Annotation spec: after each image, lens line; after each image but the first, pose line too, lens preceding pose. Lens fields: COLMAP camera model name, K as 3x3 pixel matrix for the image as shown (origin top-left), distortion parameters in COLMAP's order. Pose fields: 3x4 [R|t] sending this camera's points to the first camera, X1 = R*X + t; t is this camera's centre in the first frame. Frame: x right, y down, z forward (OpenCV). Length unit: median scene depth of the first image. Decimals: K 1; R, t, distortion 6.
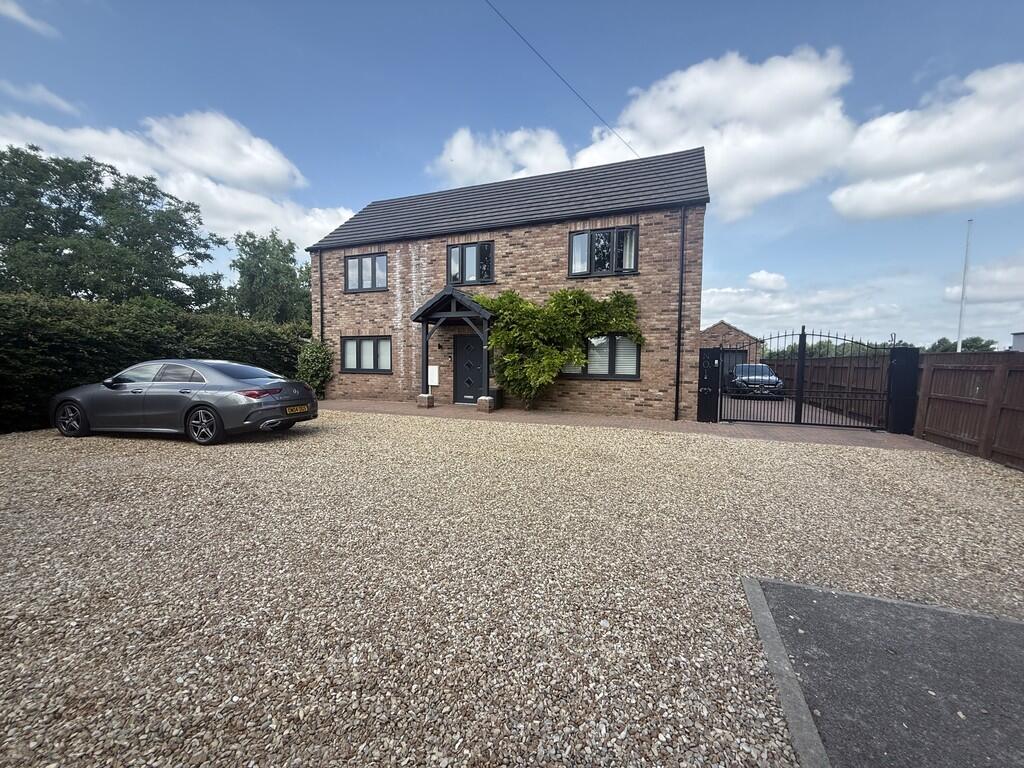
lens RADIAL K [[441.7, 0, 512.0], [0, 441.7, 384.0], [0, 0, 1]] dist [-0.002754, -0.000721]
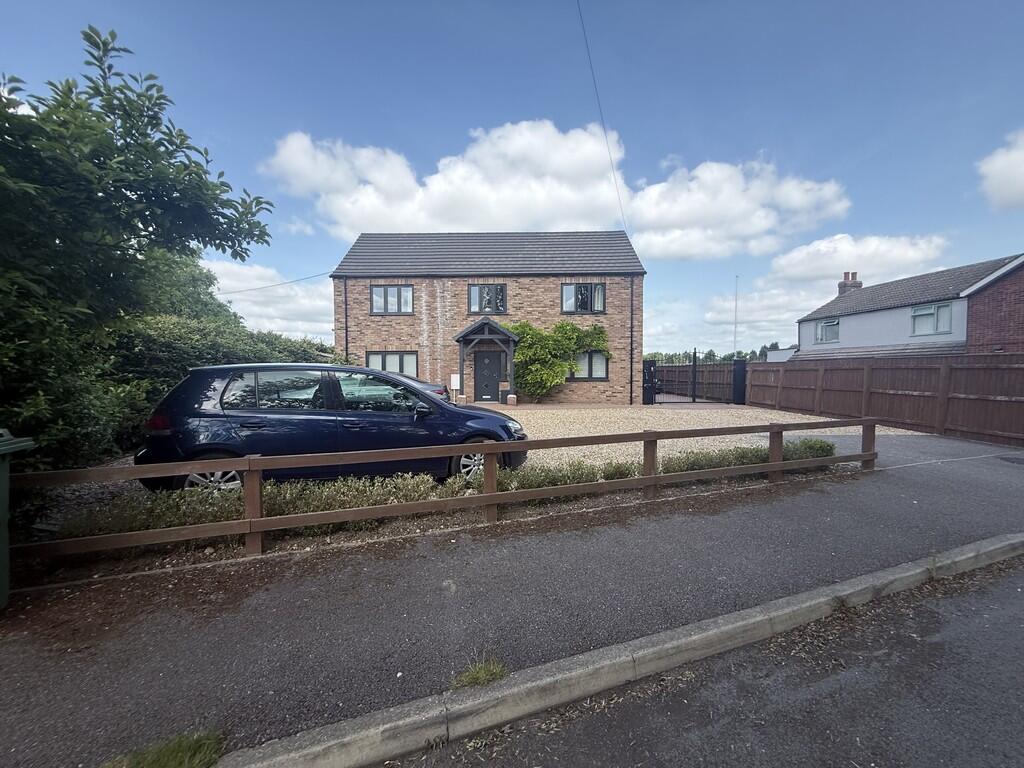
lens RADIAL K [[409.4, 0, 512.0], [0, 409.4, 384.0], [0, 0, 1]] dist [0.000495, -0.000190]
pose [[0.922074, -0.030588, 0.385804, -0.568461], [0.033637, 0.999433, -0.001152, -0.006002], [-0.385550, 0.014040, 0.922580, -0.212203]]
